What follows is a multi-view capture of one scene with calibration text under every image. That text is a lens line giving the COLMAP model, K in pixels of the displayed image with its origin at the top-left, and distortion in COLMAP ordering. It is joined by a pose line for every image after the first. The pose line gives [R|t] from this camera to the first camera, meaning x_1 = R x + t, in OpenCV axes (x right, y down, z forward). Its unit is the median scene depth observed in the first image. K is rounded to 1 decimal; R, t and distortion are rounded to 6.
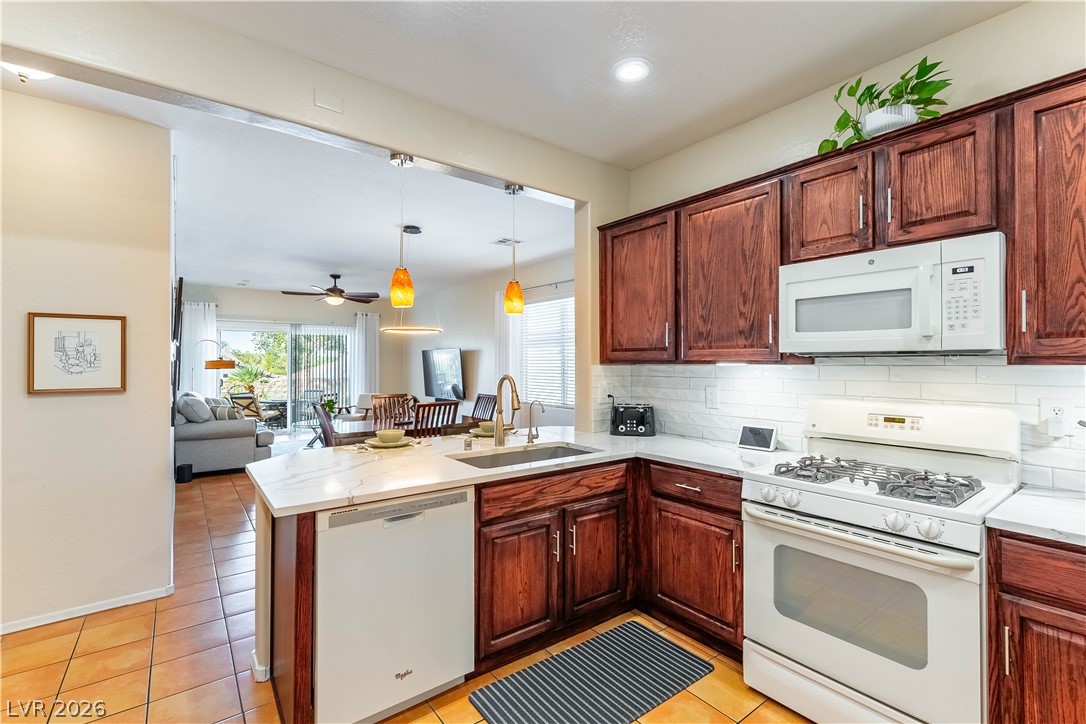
lens RADIAL K [[480.2, 0, 550.3], [0, 480.2, 358.2], [0, 0, 1]] dist [0.001581, -0.000292]
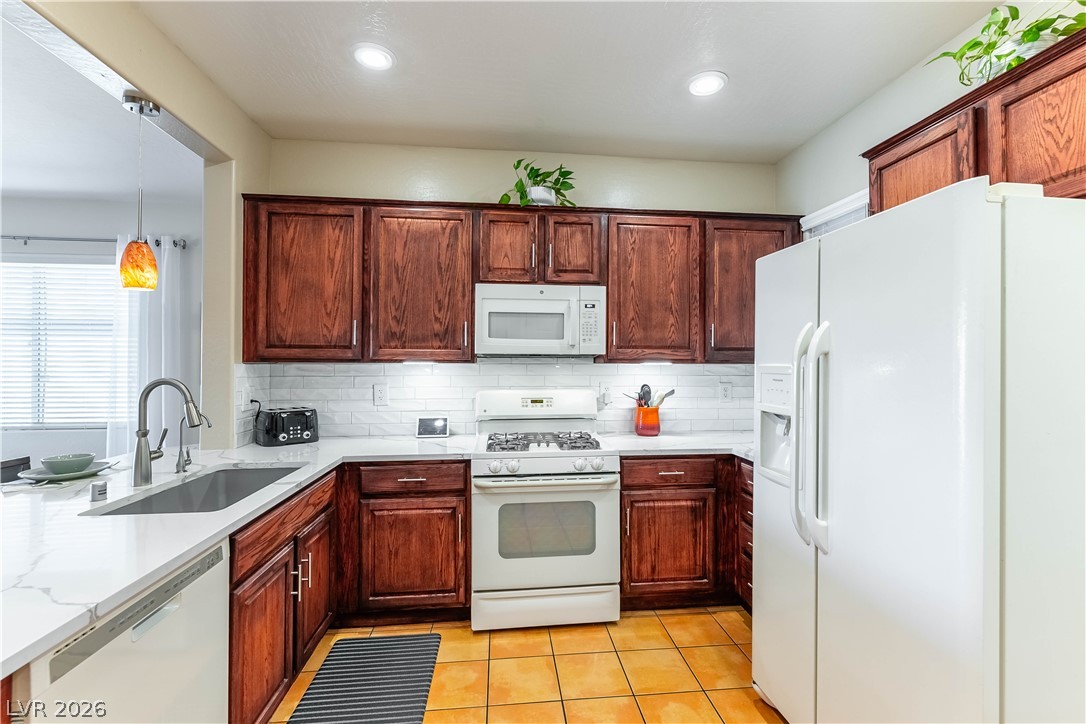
lens RADIAL K [[466.9, 0, 547.8], [0, 466.9, 357.7], [0, 0, 1]] dist [0.000850, -0.000187]
pose [[0.524168, 0.010795, 0.851546, -0.397848], [-0.011102, 0.999921, -0.005842, 0.003370], [-0.851543, -0.006392, 0.524247, 0.193041]]
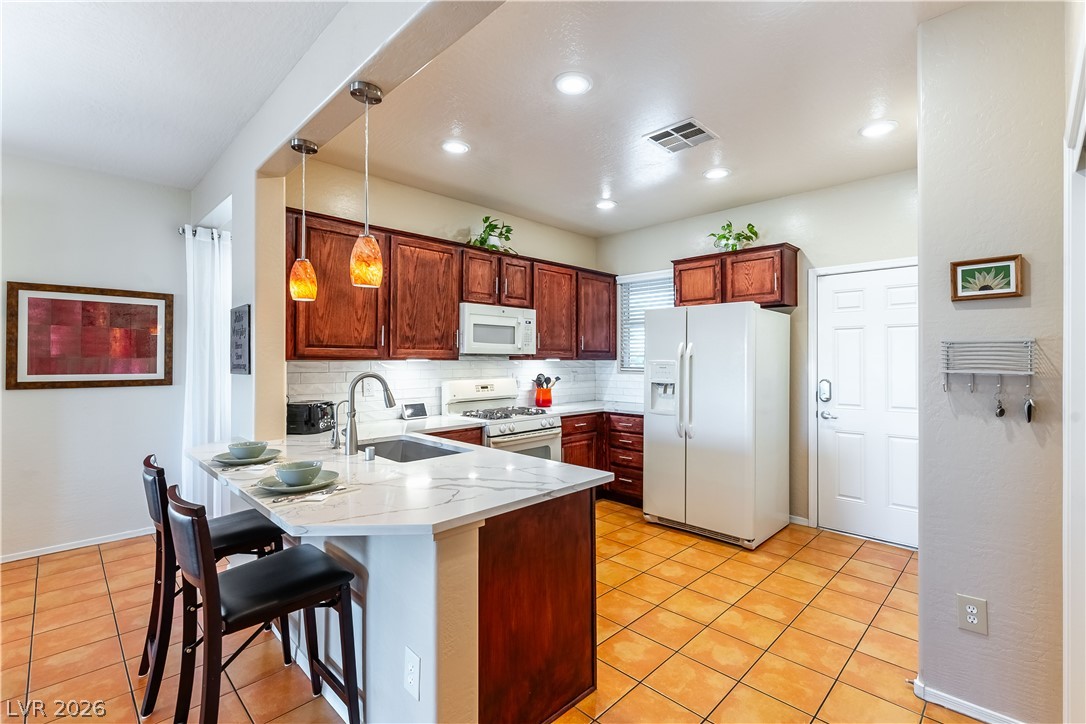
lens RADIAL K [[480.2, 0, 550.3], [0, 480.2, 358.2], [0, 0, 1]] dist [0.001581, -0.000292]
pose [[-0.130032, 0.002364, 0.991507, -1.119527], [-0.010000, 0.999943, -0.003695, 0.007923], [-0.991459, -0.010396, -0.130001, 0.828120]]
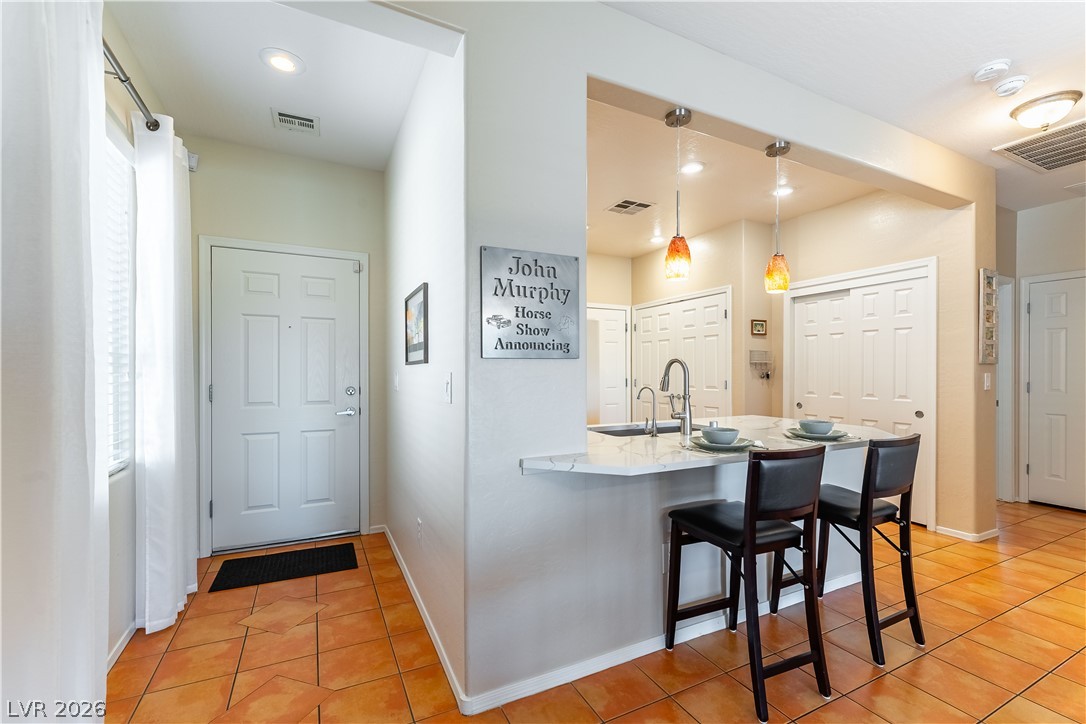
lens RADIAL K [[469.5, 0, 542.0], [0, 469.5, 375.0], [0, 0, 1]] dist [-0.002998, -0.000445]
pose [[-0.980341, -0.002180, 0.197301, 0.023448], [-0.002538, 0.999996, -0.001564, 0.078174], [-0.197297, -0.002034, -0.980342, 2.156943]]
